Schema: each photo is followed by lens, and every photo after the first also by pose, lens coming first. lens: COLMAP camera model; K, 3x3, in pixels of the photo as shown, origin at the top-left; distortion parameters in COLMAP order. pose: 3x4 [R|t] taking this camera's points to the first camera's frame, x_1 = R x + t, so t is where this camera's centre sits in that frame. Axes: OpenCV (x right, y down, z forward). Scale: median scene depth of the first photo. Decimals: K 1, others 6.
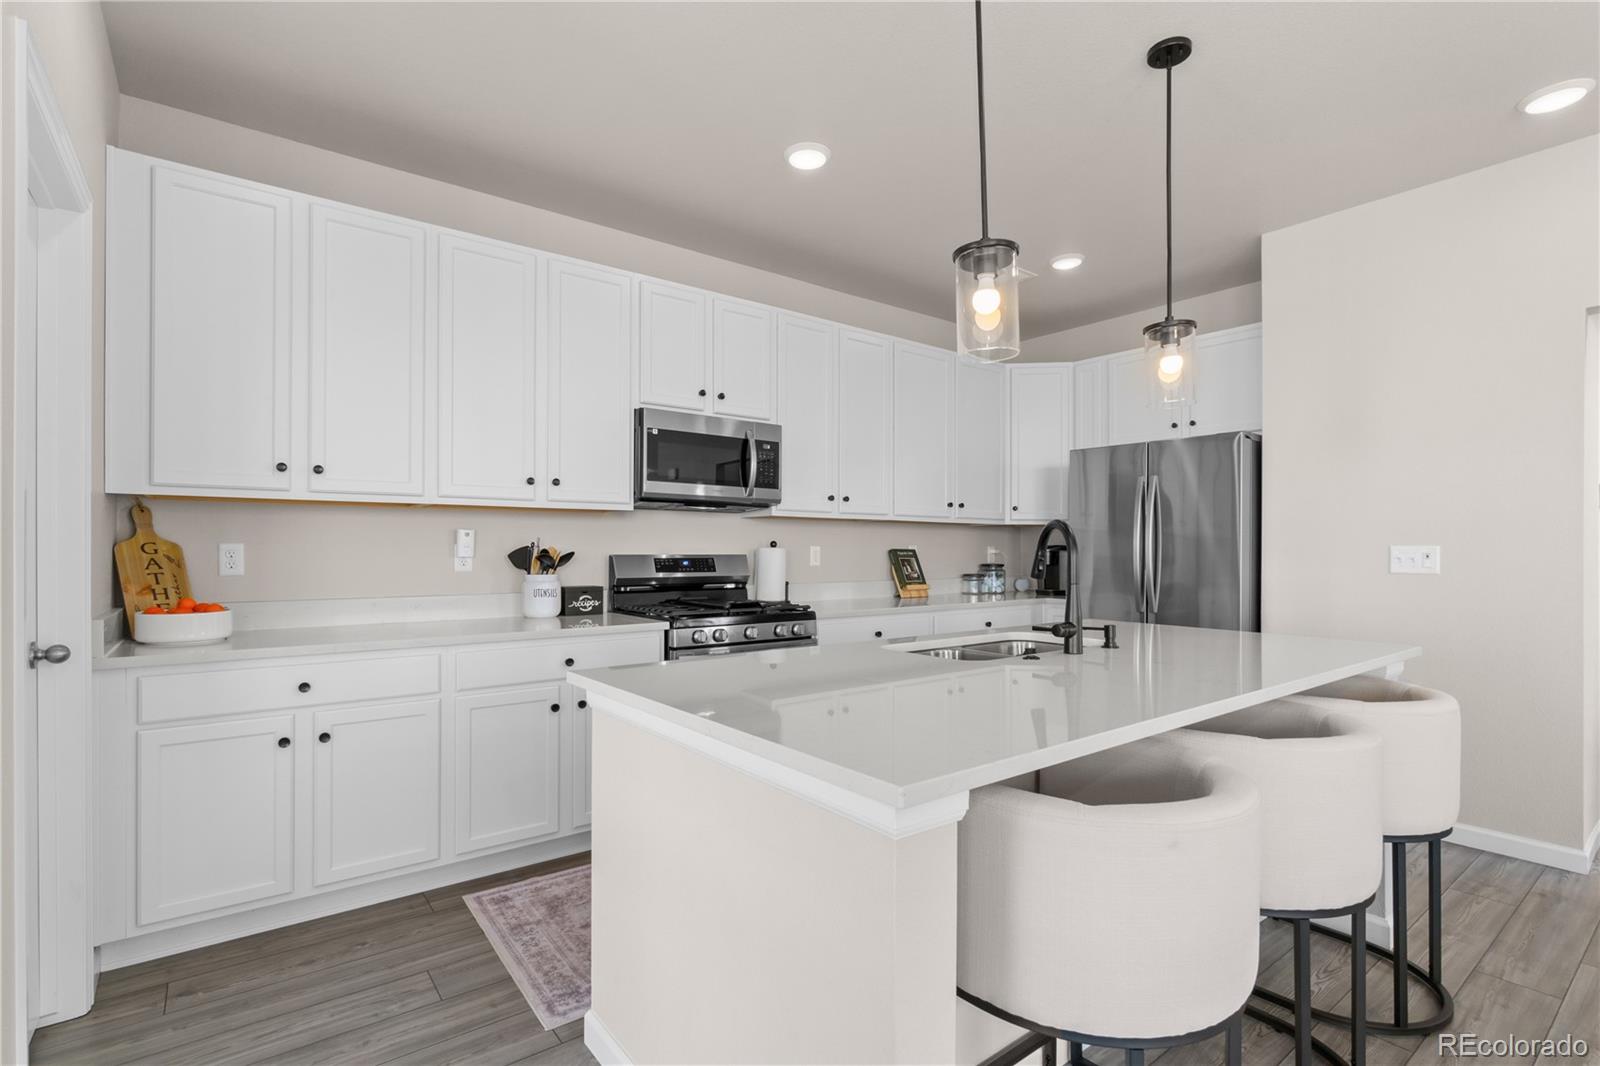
lens RADIAL K [[741.7, 0, 790.6], [0, 741.7, 563.6], [0, 0, 1]] dist [-0.000051, -0.000016]
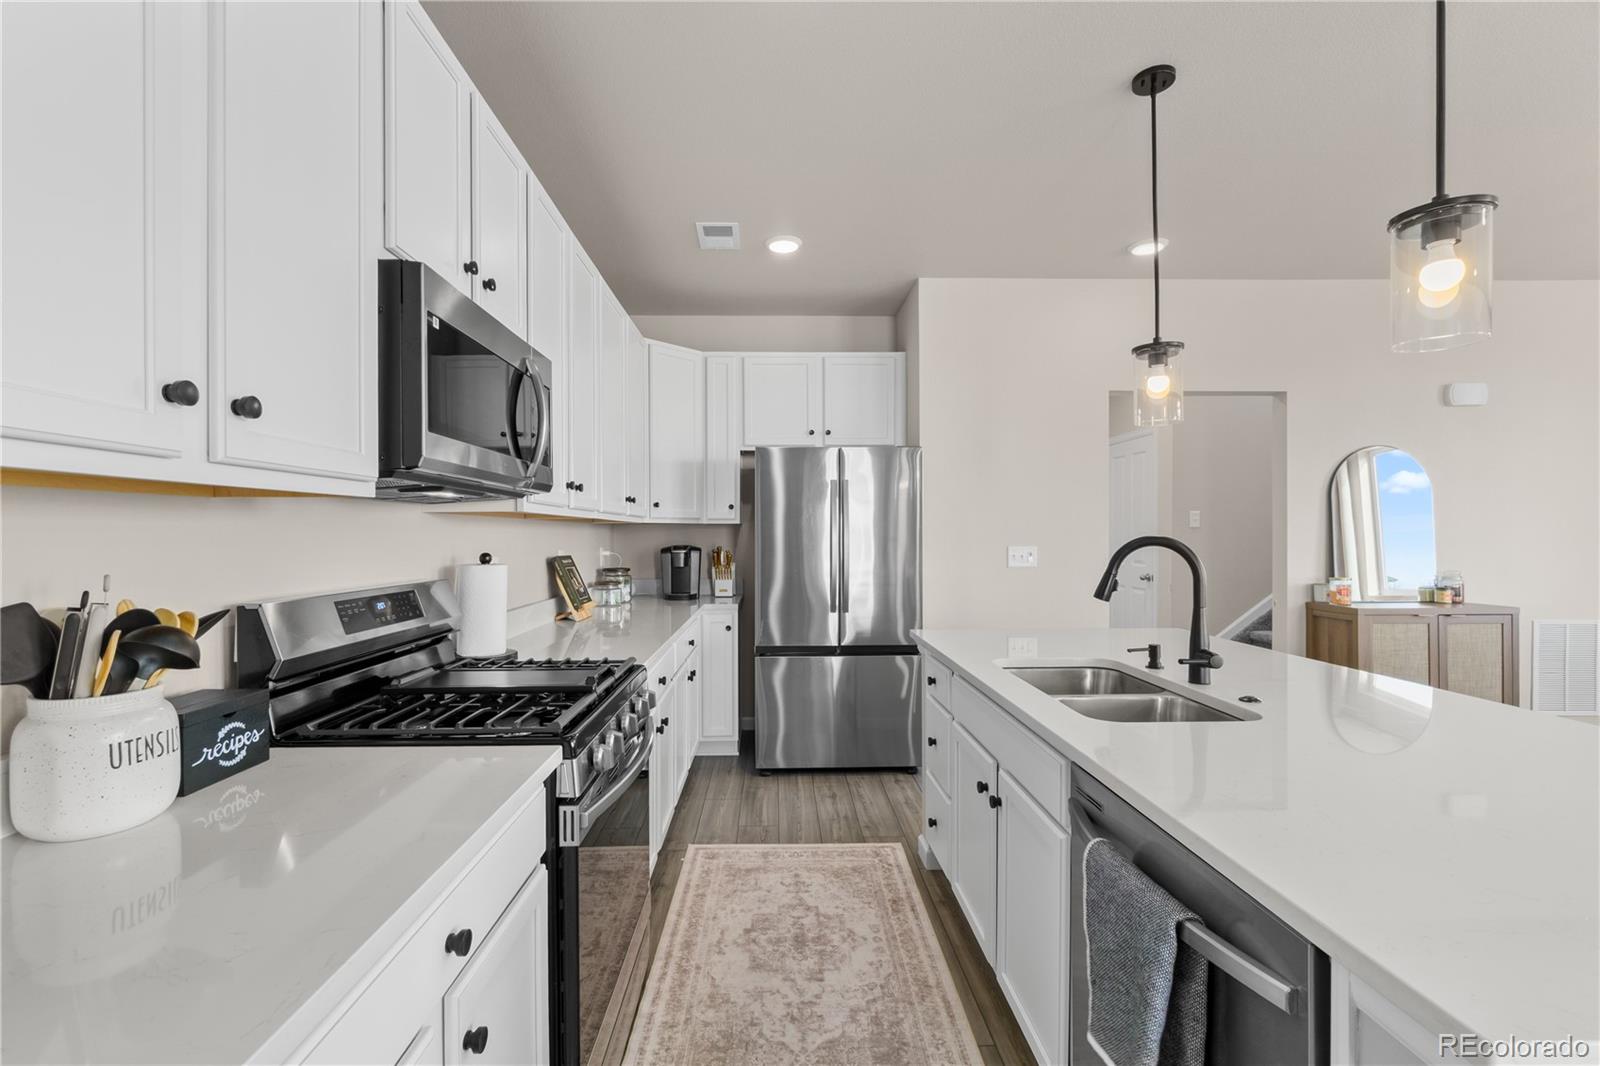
lens RADIAL K [[697.2, 0, 791.2], [0, 697.2, 542.3], [0, 0, 1]] dist [0.000910, 0.000475]
pose [[0.586488, -0.015157, 0.809816, -0.373935], [0.021697, 0.999760, 0.002999, -0.040006], [-0.809668, 0.015812, 0.586676, 0.541716]]
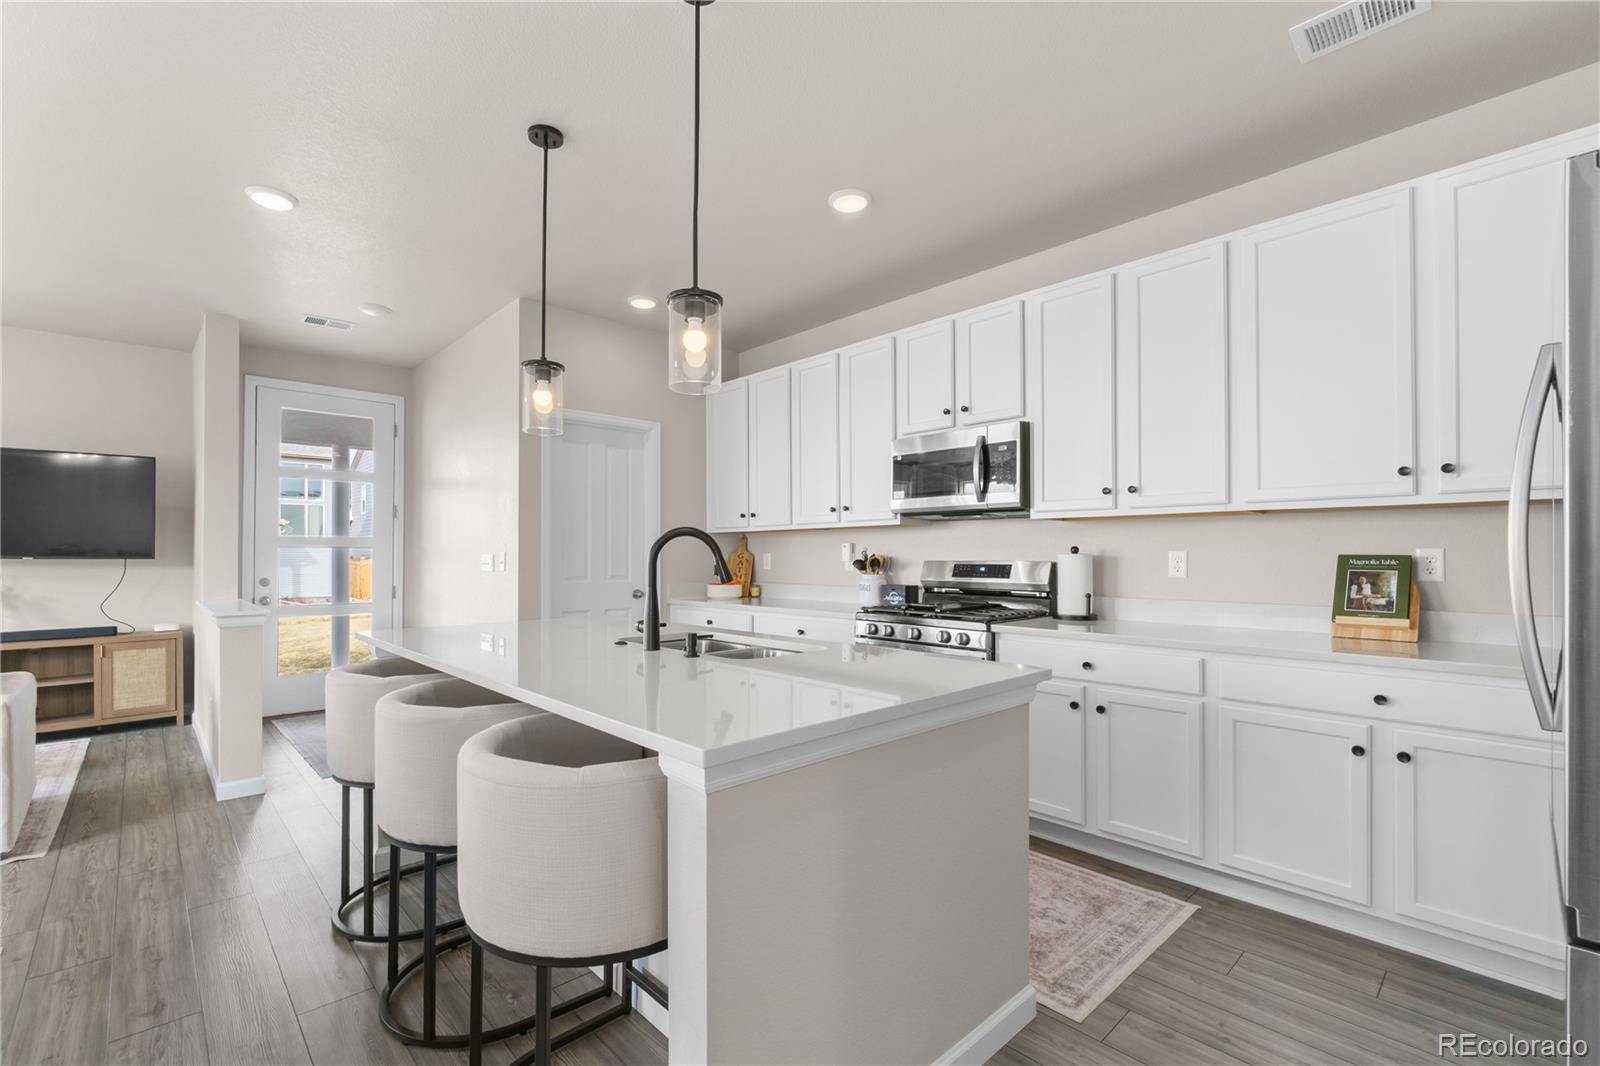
lens RADIAL K [[697.2, 0, 791.2], [0, 697.2, 542.3], [0, 0, 1]] dist [0.000910, 0.000475]
pose [[0.107371, -0.020986, -0.993998, 0.860172], [-0.018022, 0.999572, -0.023051, -0.011602], [0.994056, 0.020388, 0.106947, 0.658098]]
